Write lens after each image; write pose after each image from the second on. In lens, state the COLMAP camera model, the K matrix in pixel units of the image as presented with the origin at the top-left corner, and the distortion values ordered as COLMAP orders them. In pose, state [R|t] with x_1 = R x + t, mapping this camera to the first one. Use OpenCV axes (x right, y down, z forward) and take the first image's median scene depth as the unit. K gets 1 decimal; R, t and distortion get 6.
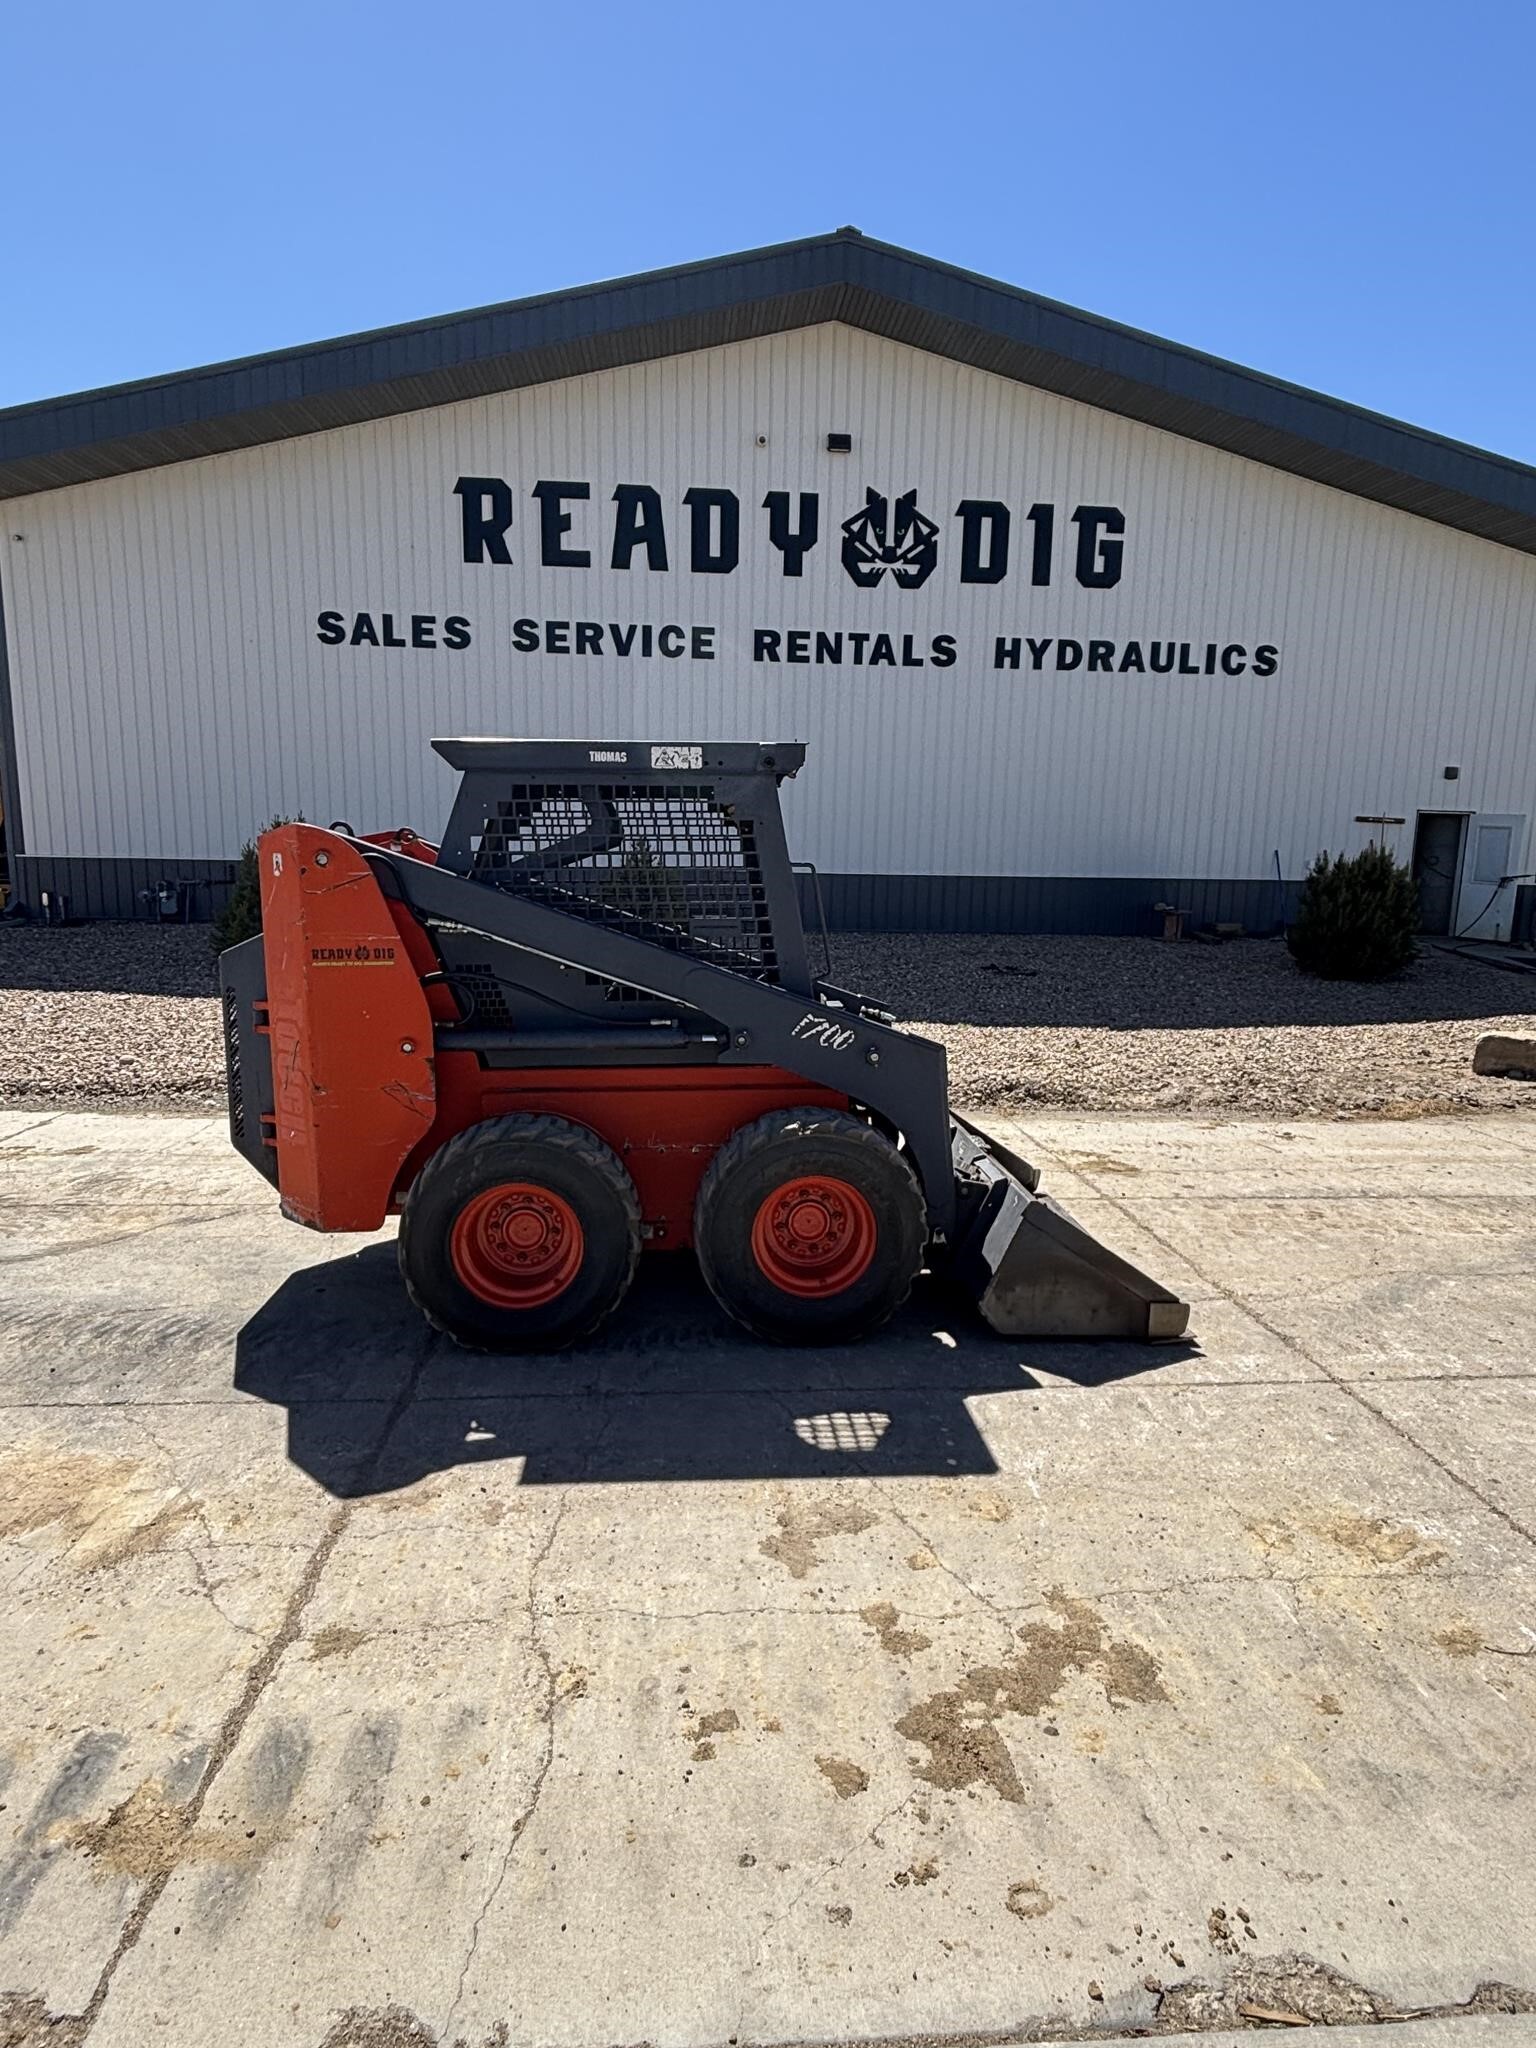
lens RADIAL K [[1125.8, 0, 768.0], [0, 1125.8, 1024.0], [0, 0, 1]] dist [0.028060, -0.000040]
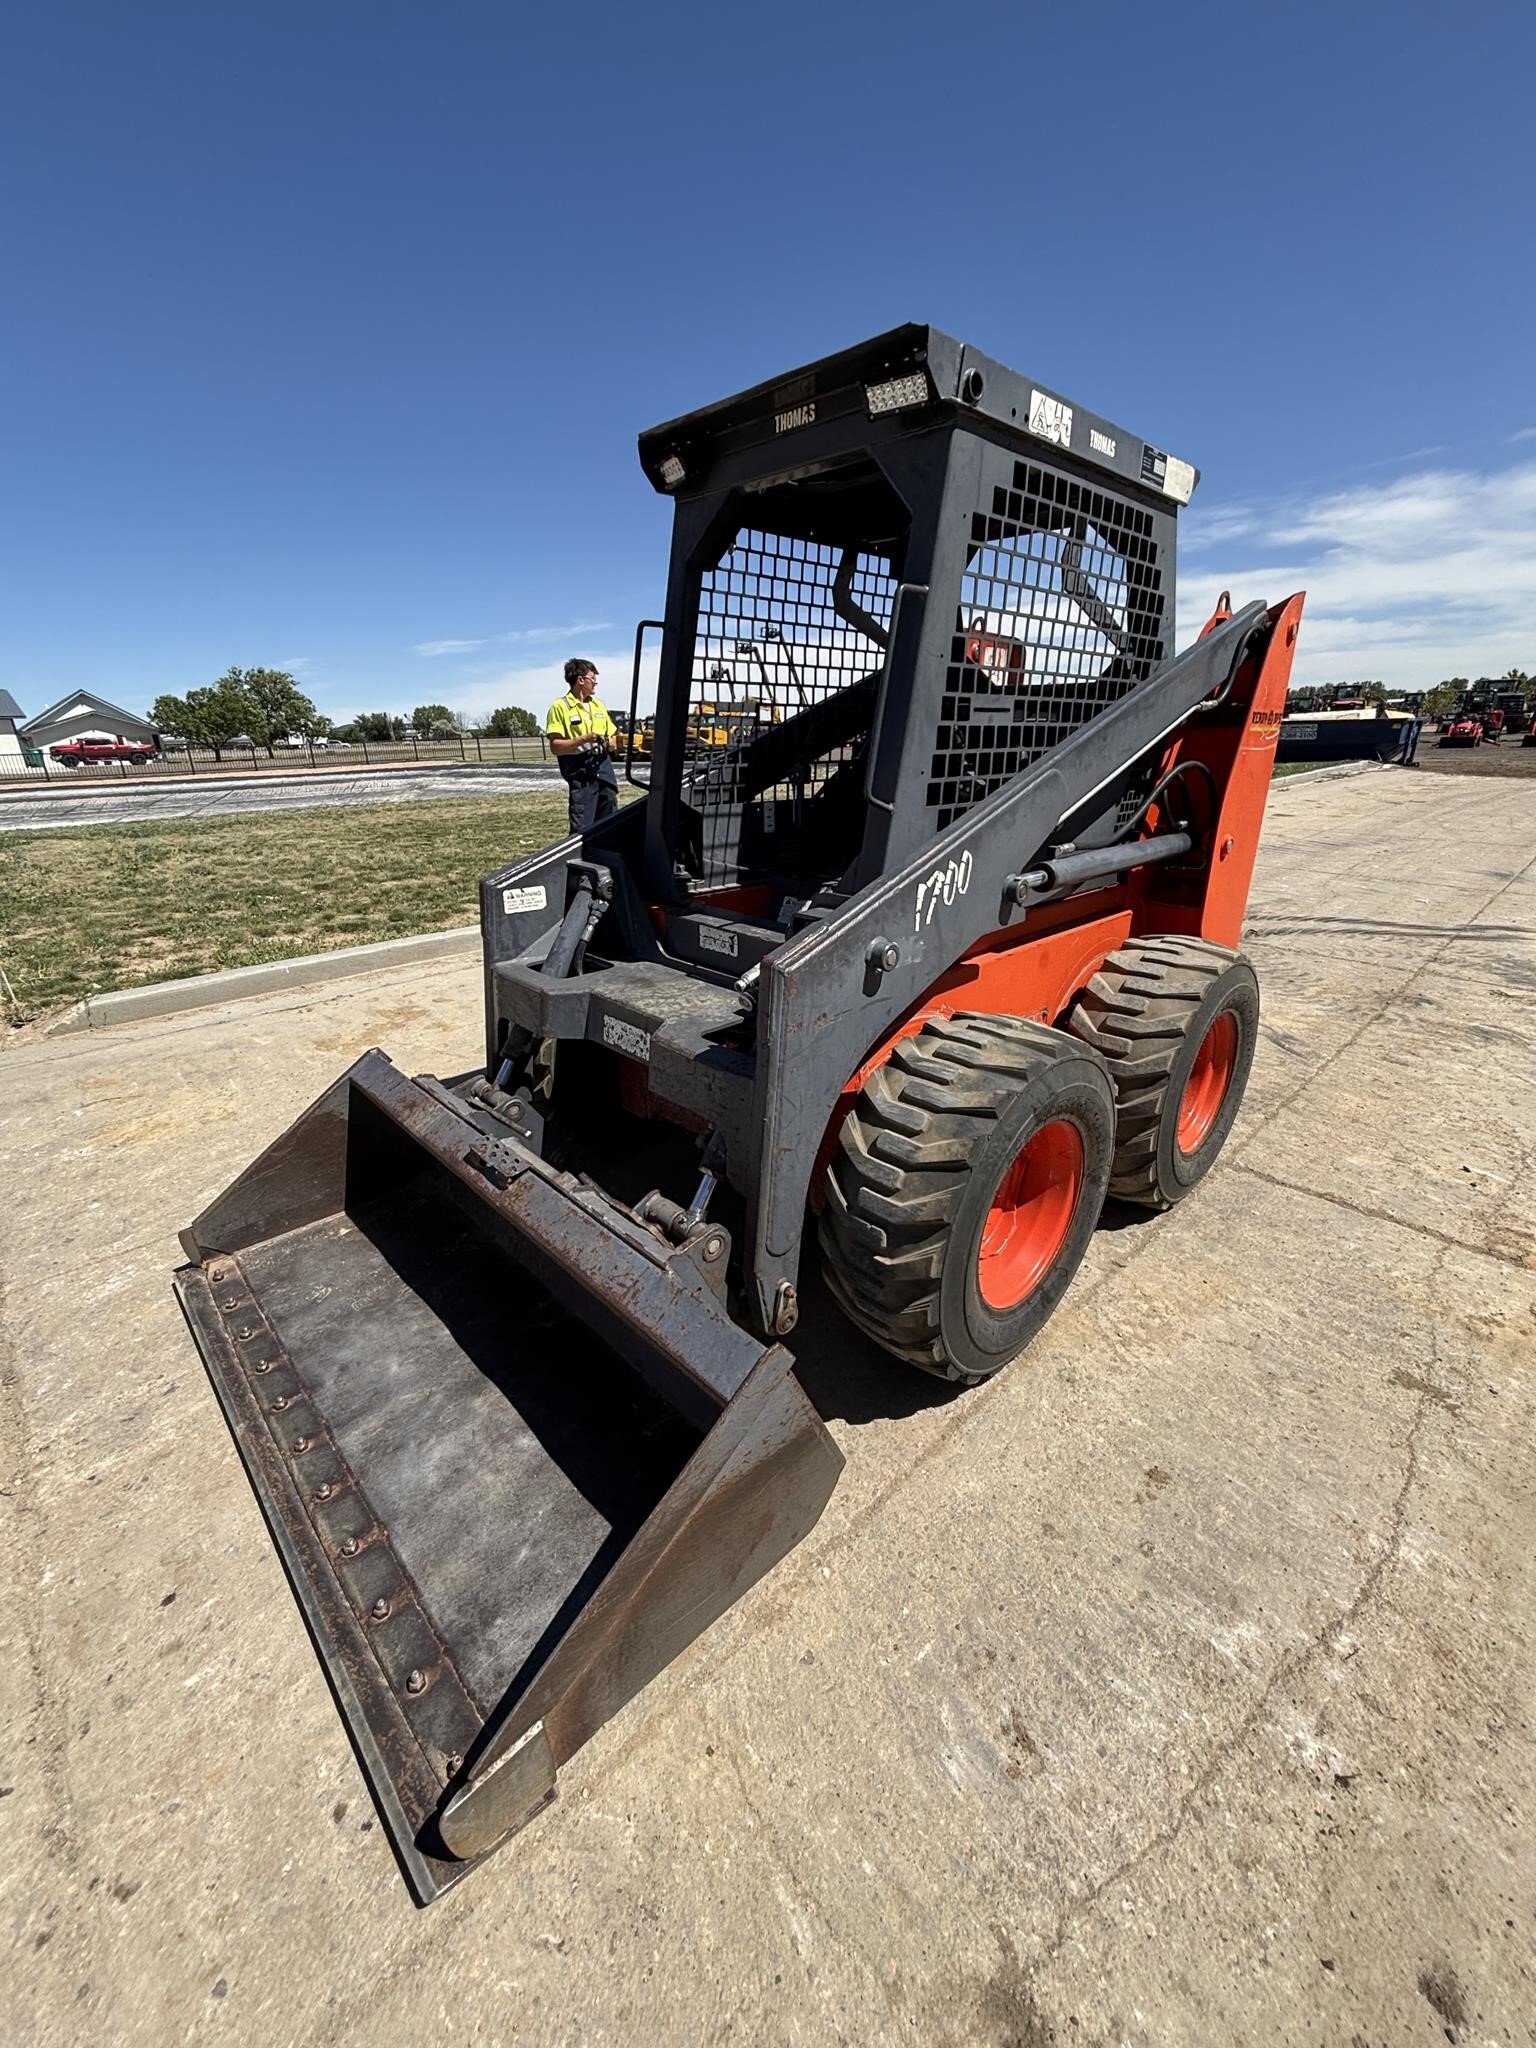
lens RADIAL K [[825.1, 0, 770.1], [0, 825.1, 1024.5], [0, 0, 1]] dist [-0.001381, 0.000672]
pose [[-0.770235, 0.217332, -0.599587, 0.091108], [-0.095197, 0.890433, 0.445046, -0.039838], [0.630615, 0.399869, -0.665154, 0.387781]]
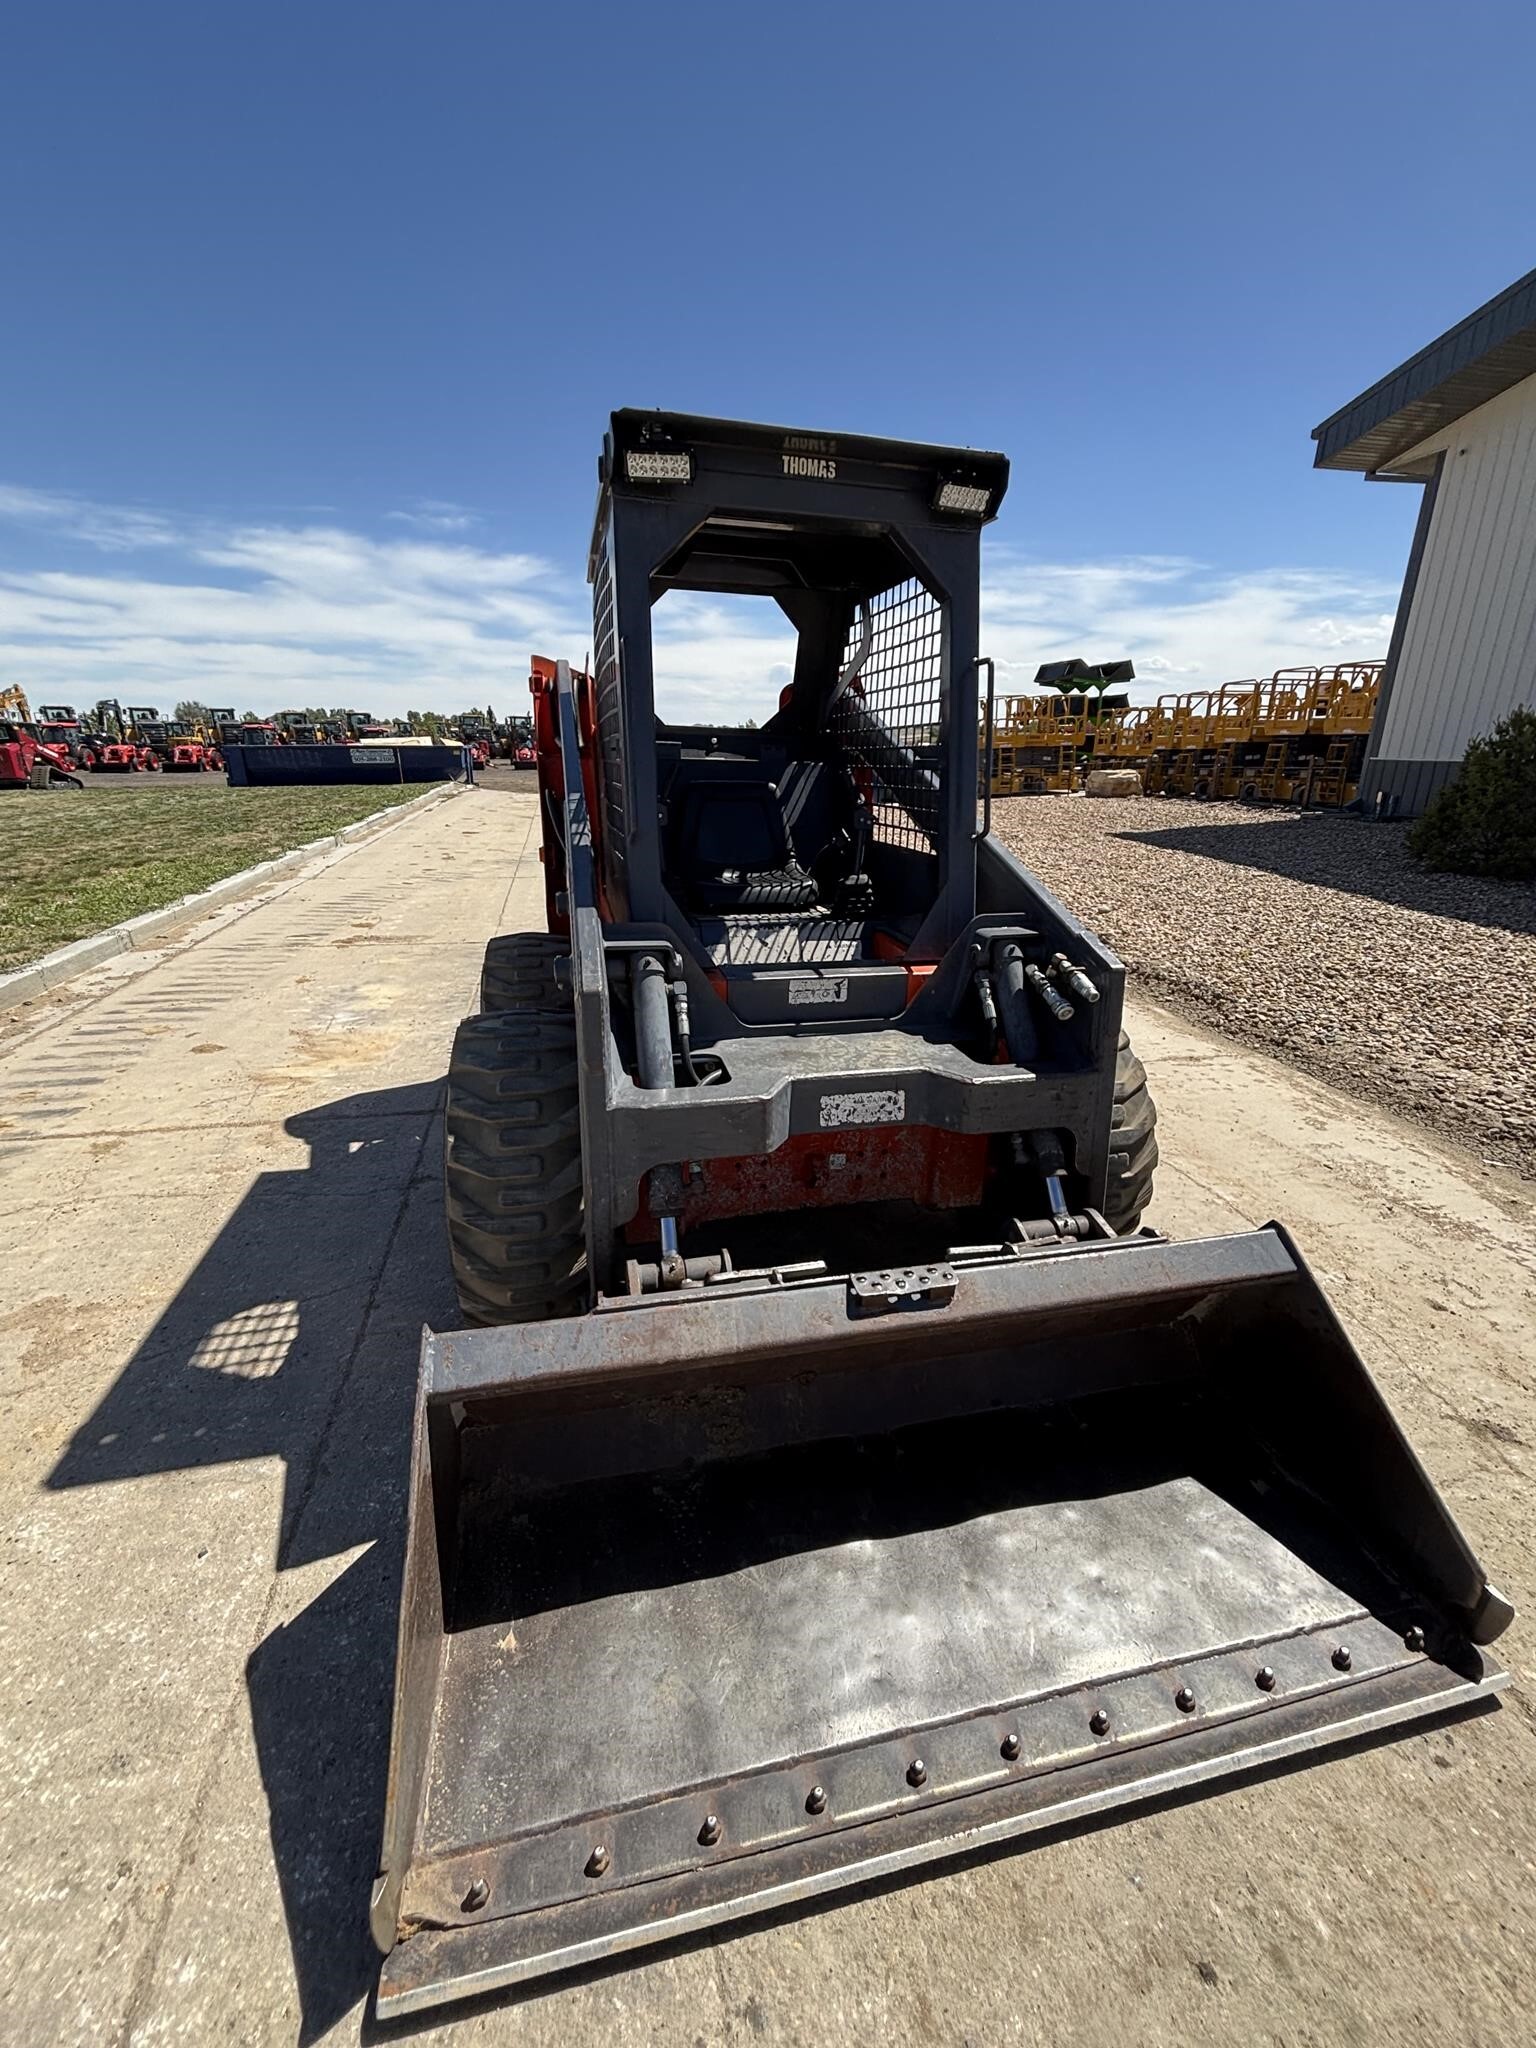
lens RADIAL K [[825.3, 0, 769.8], [0, 825.3, 1024.8], [0, 0, 1]] dist [-0.002943, 0.000702]
pose [[0.164309, 0.305869, -0.937788, 0.133681], [-0.168390, 0.945452, 0.278865, -0.021191], [0.971930, 0.112094, 0.206851, 0.256444]]
